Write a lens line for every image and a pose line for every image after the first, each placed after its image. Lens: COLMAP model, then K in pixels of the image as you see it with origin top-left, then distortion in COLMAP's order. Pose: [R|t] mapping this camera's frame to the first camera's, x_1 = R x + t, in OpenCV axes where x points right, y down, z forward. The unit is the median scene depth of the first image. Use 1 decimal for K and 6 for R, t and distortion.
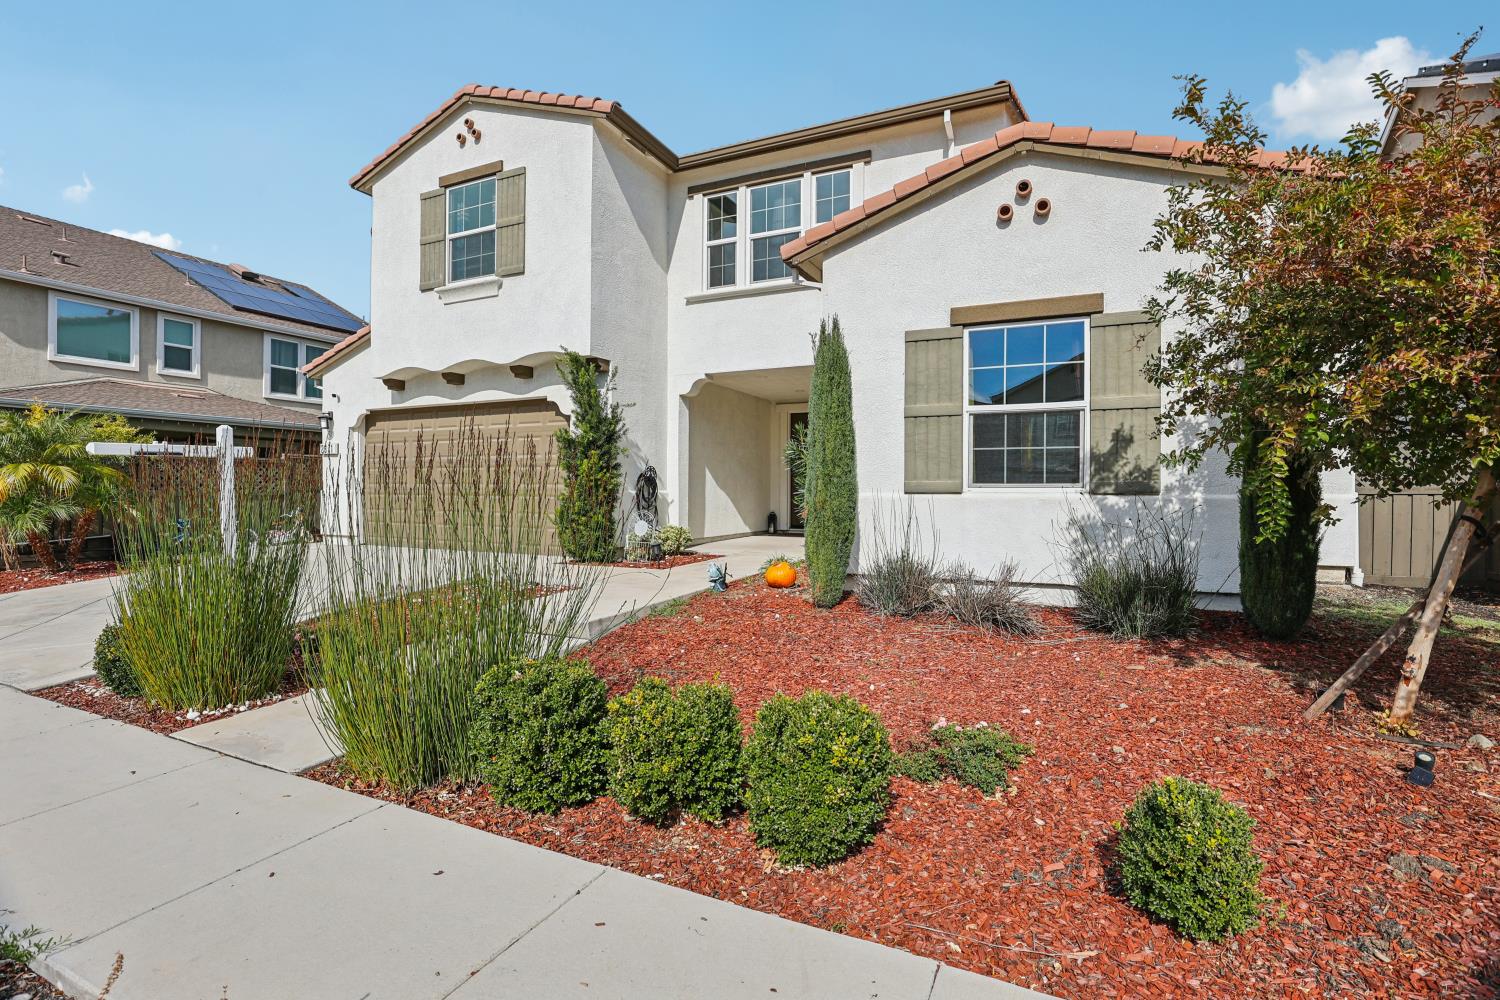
lens RADIAL K [[714.5, 0, 753.5], [0, 714.5, 495.7], [0, 0, 1]] dist [-0.003268, -0.000509]
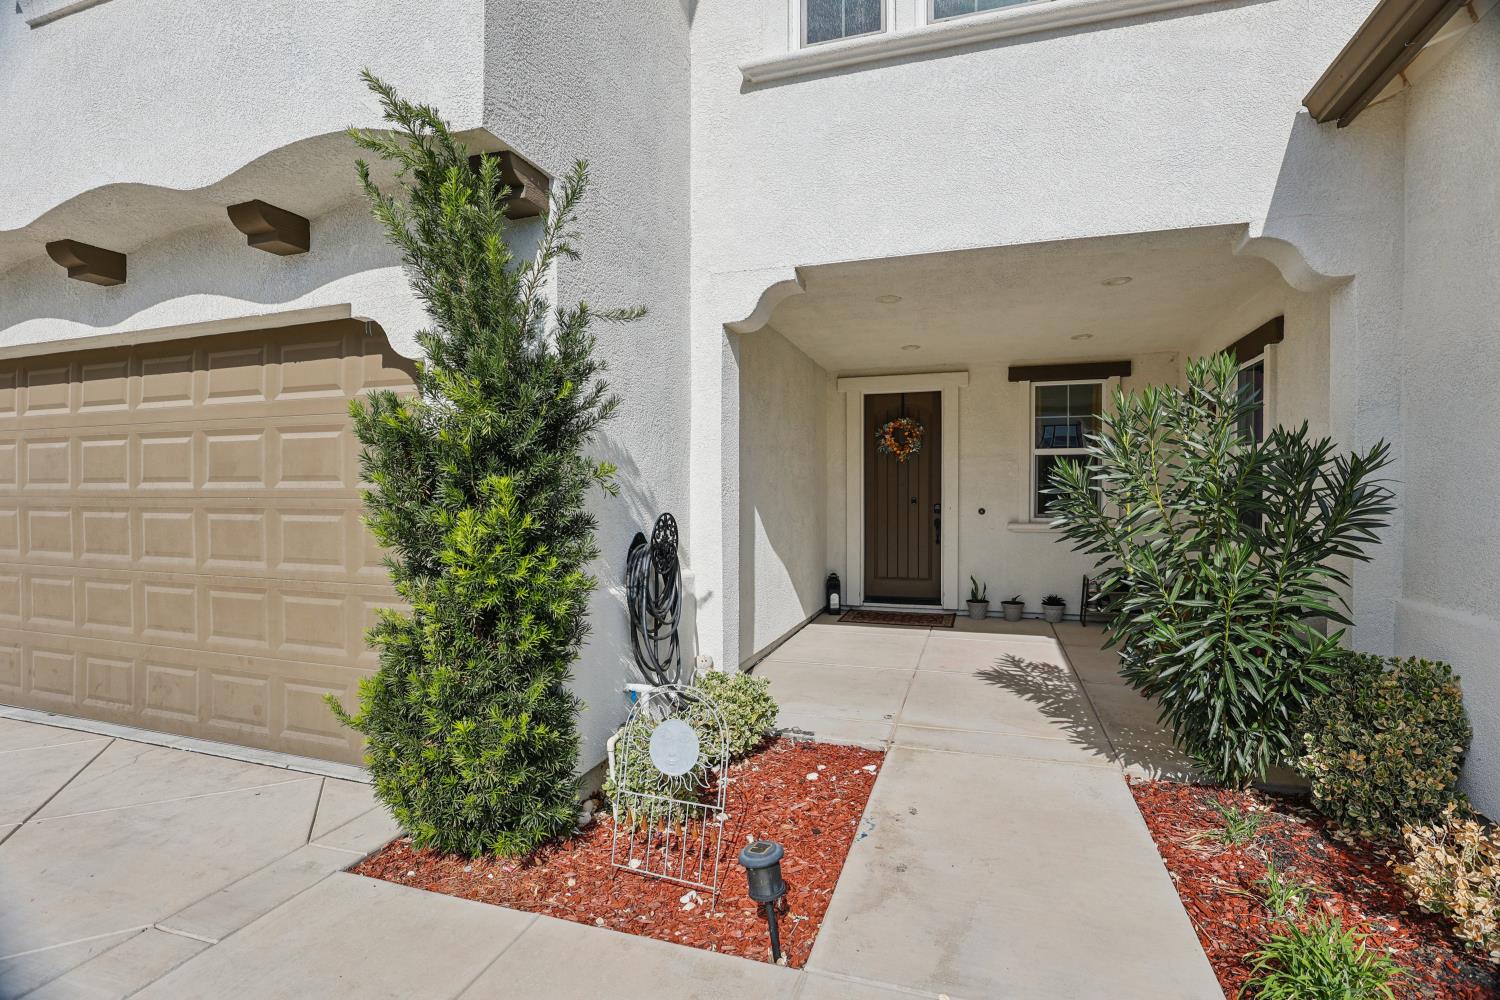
lens RADIAL K [[714.5, 0, 741.4], [0, 714.5, 501.9], [0, 0, 1]] dist [-0.003268, -0.000509]
pose [[0.993581, -0.002816, 0.113084, -0.152094], [0.002569, 0.999994, 0.002325, -0.049760], [-0.113090, -0.002020, 0.993583, 0.673976]]
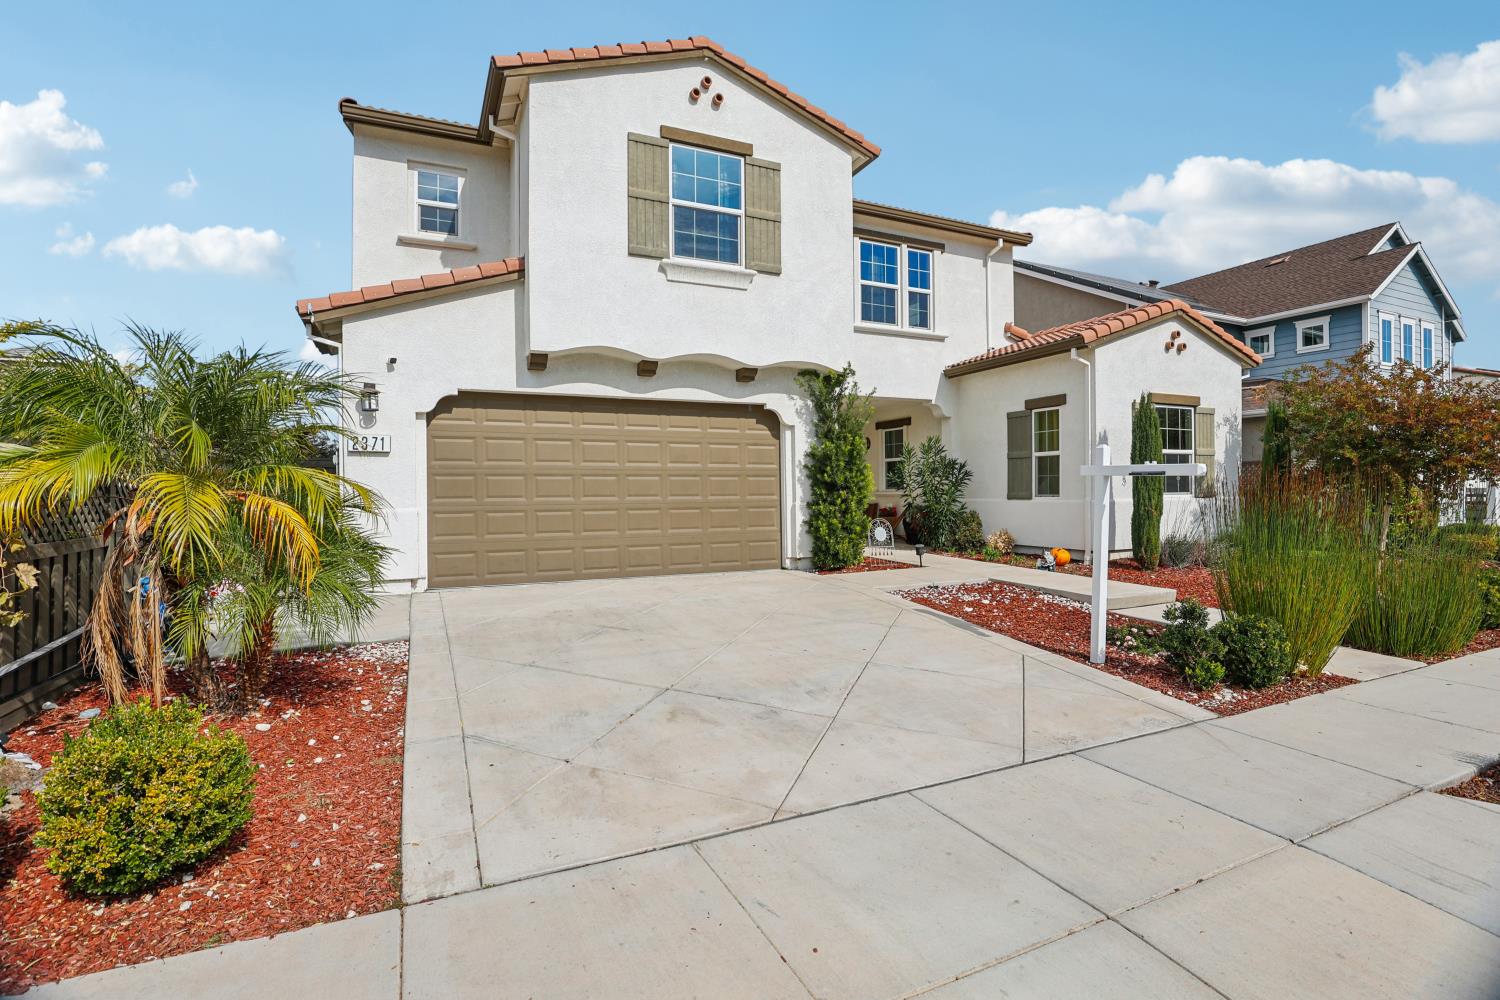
lens RADIAL K [[714.5, 0, 751.8], [0, 714.5, 486.6], [0, 0, 1]] dist [-0.003268, -0.000509]
pose [[0.628180, -0.005708, 0.778047, -1.068479], [0.012184, 0.999923, -0.002502, -0.027441], [-0.777972, 0.011051, 0.628201, 0.427456]]
